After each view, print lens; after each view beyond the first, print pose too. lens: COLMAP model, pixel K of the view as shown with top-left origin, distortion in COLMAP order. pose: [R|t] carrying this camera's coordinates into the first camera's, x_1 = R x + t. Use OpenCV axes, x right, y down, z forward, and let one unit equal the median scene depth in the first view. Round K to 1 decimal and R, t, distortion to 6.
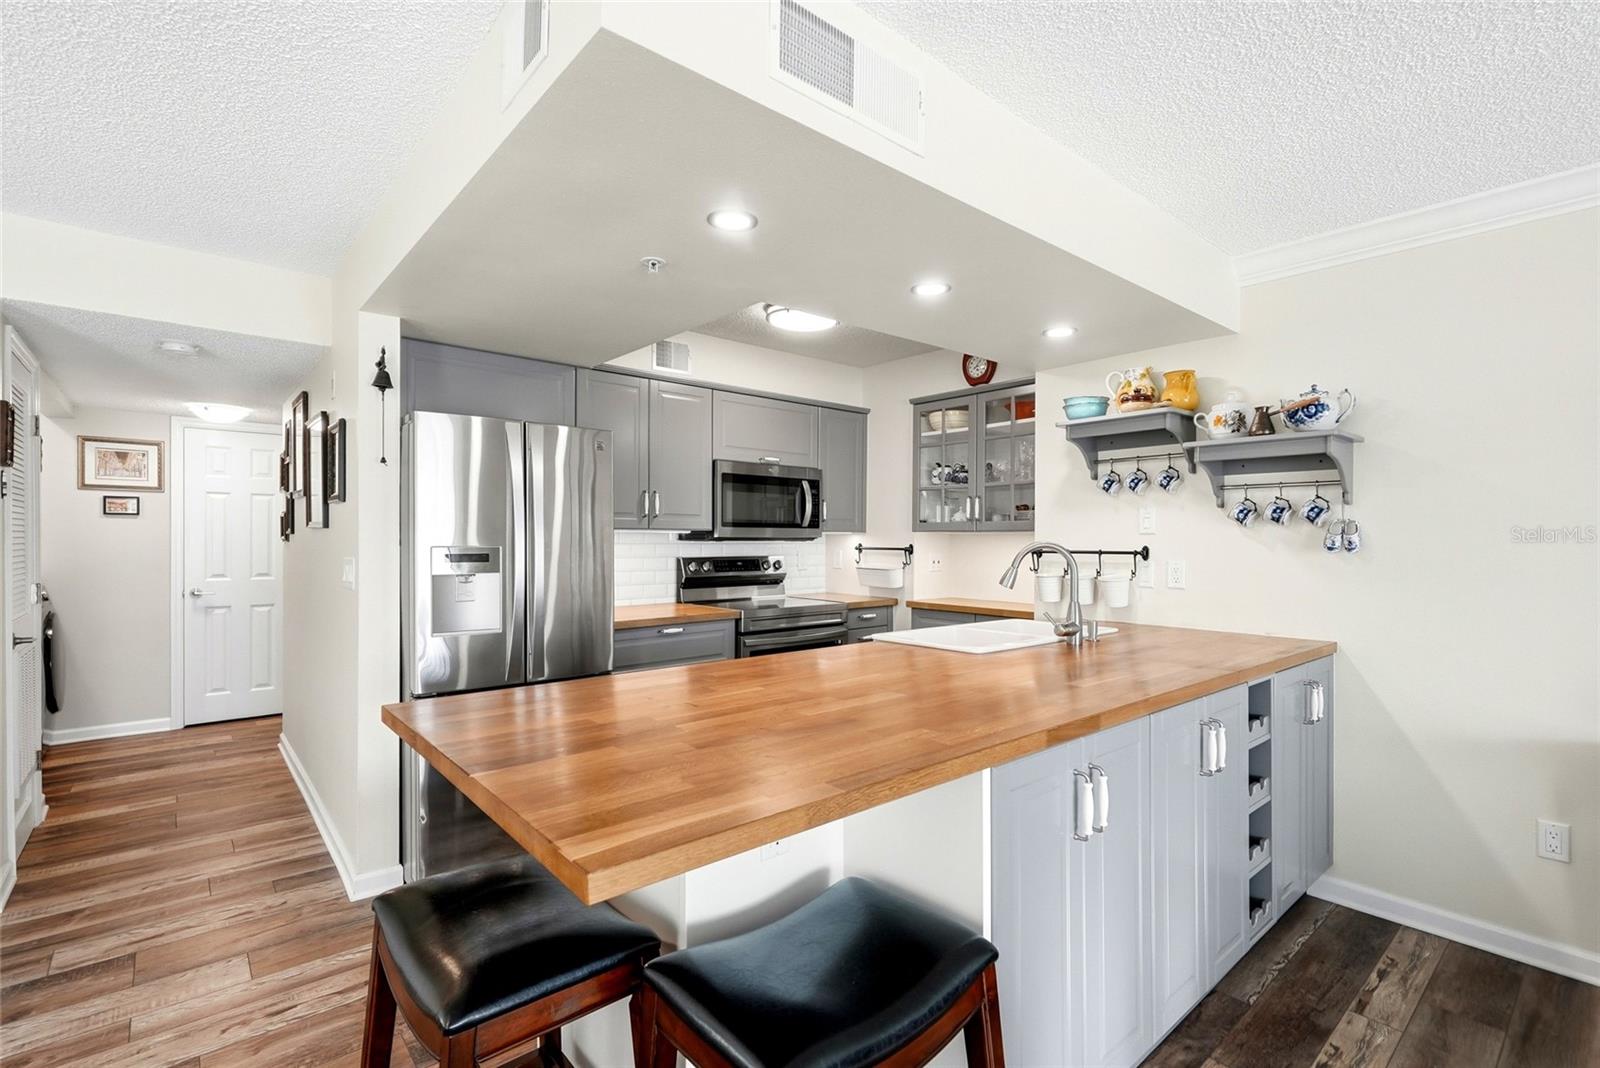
lens RADIAL K [[743.1, 0, 796.3], [0, 743.1, 541.8], [0, 0, 1]] dist [0.003588, -0.002597]
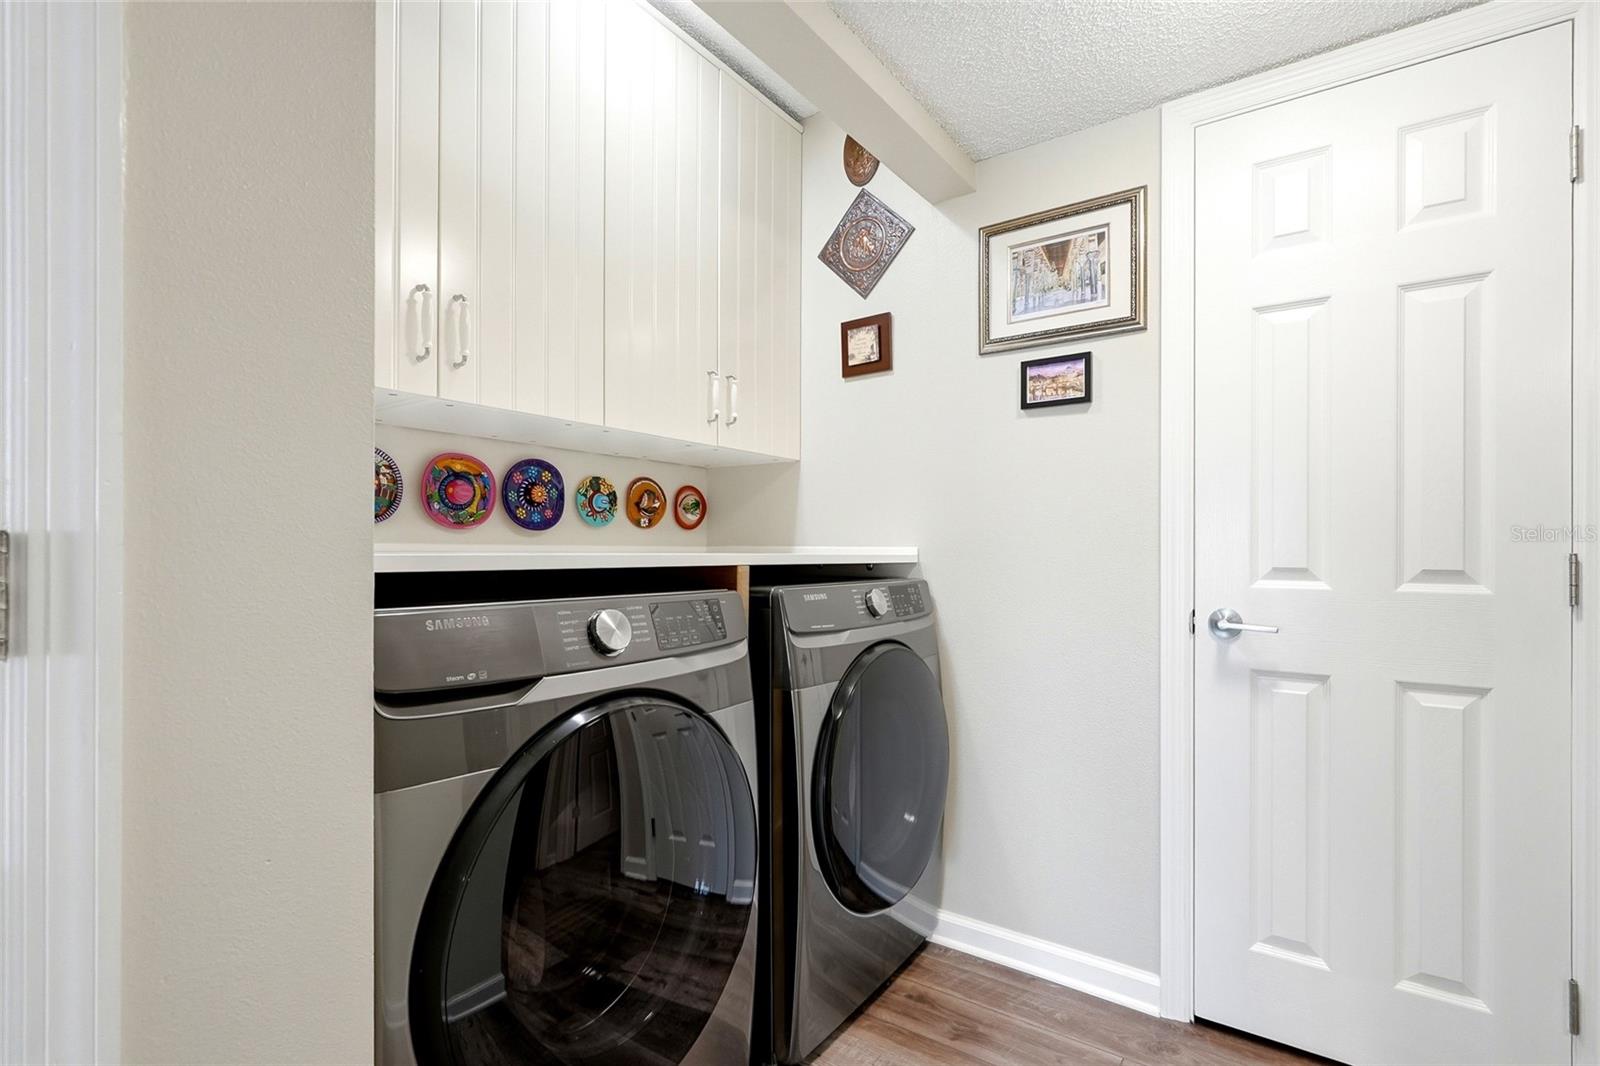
lens RADIAL K [[743.1, 0, 815.4], [0, 743.1, 544.7], [0, 0, 1]] dist [0.003588, -0.002597]
pose [[0.260079, -0.002958, -0.965583, -0.619982], [-0.003614, 0.999985, -0.004037, 0.041904], [0.965580, 0.004540, 0.260065, 0.853484]]
